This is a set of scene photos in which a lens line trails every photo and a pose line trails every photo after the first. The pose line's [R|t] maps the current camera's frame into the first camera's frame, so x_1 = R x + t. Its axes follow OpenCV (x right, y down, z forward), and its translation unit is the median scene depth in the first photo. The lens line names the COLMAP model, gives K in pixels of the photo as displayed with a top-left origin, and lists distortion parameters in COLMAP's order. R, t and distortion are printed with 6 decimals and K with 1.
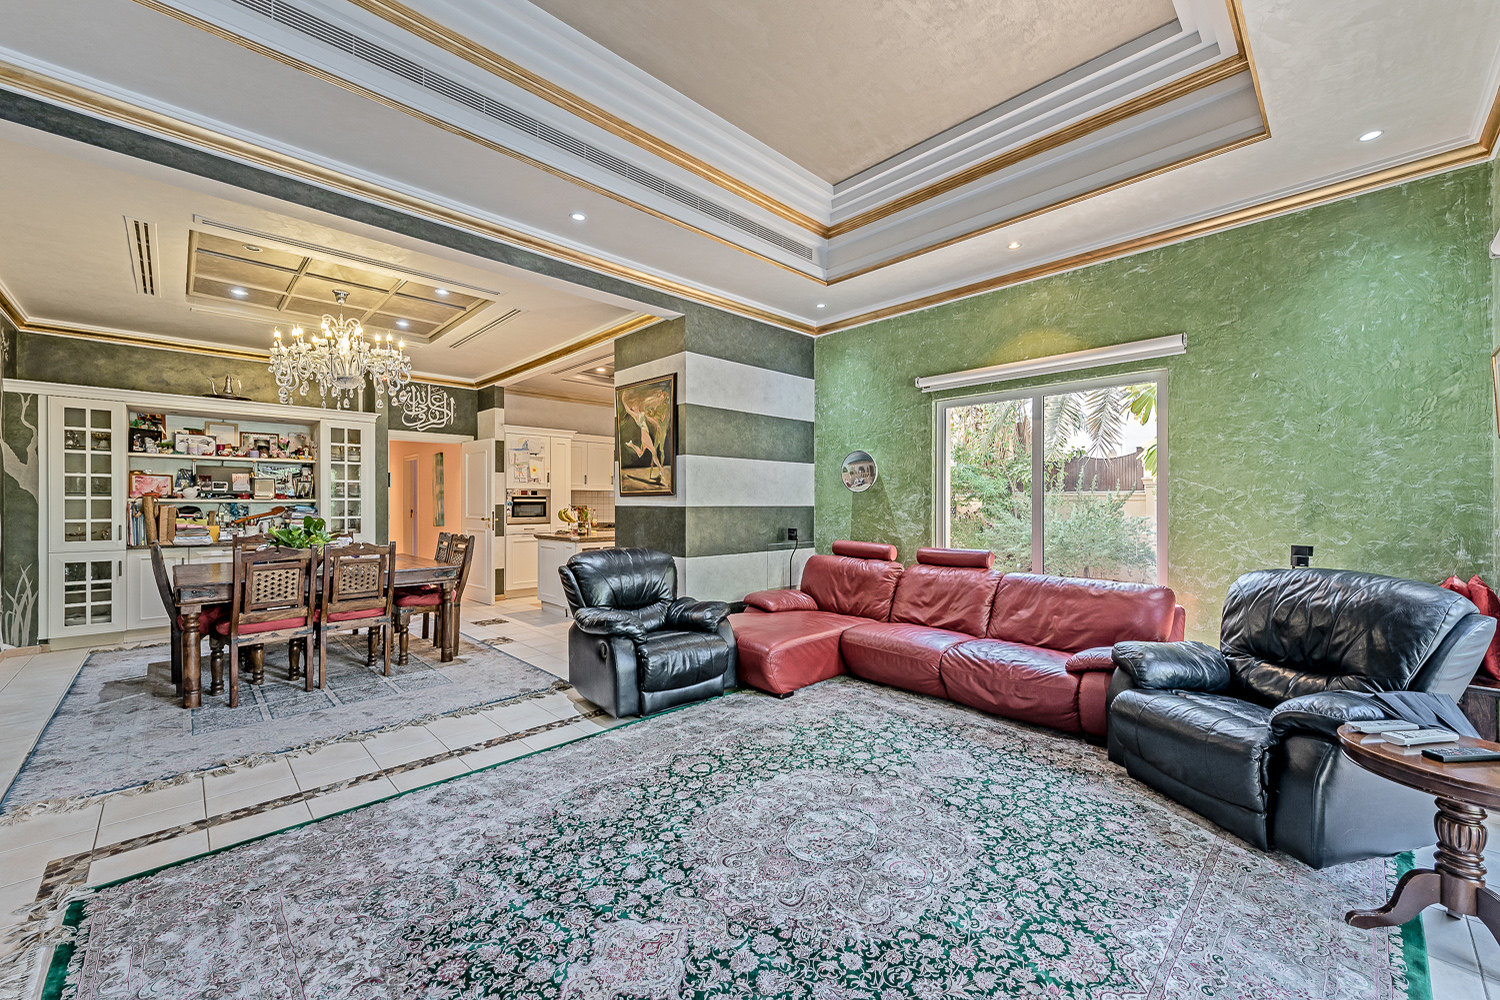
lens RADIAL K [[593.4, 0, 749.4], [0, 593.4, 516.5], [0, 0, 1]] dist [0.018933, -0.006130]
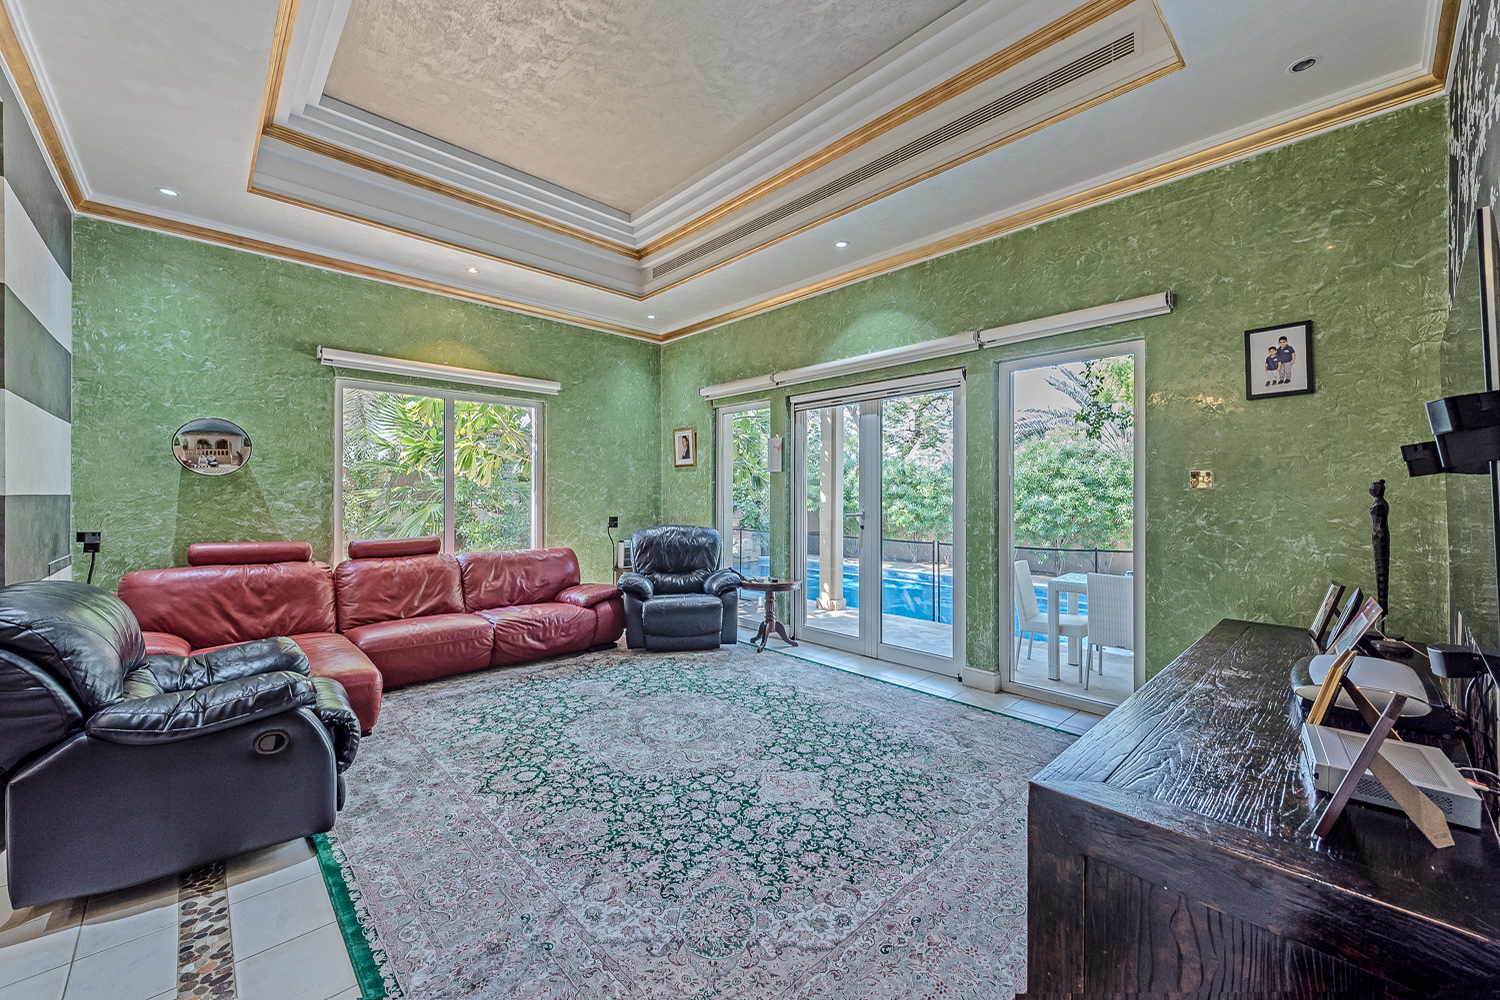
lens RADIAL K [[593.4, 0, 749.4], [0, 593.4, 516.5], [0, 0, 1]] dist [0.018933, -0.006130]
pose [[0.001249, -0.035291, 0.999376, -0.857001], [0.017877, 0.999218, 0.035263, -0.008566], [-0.999839, 0.017821, 0.001878, 0.550759]]
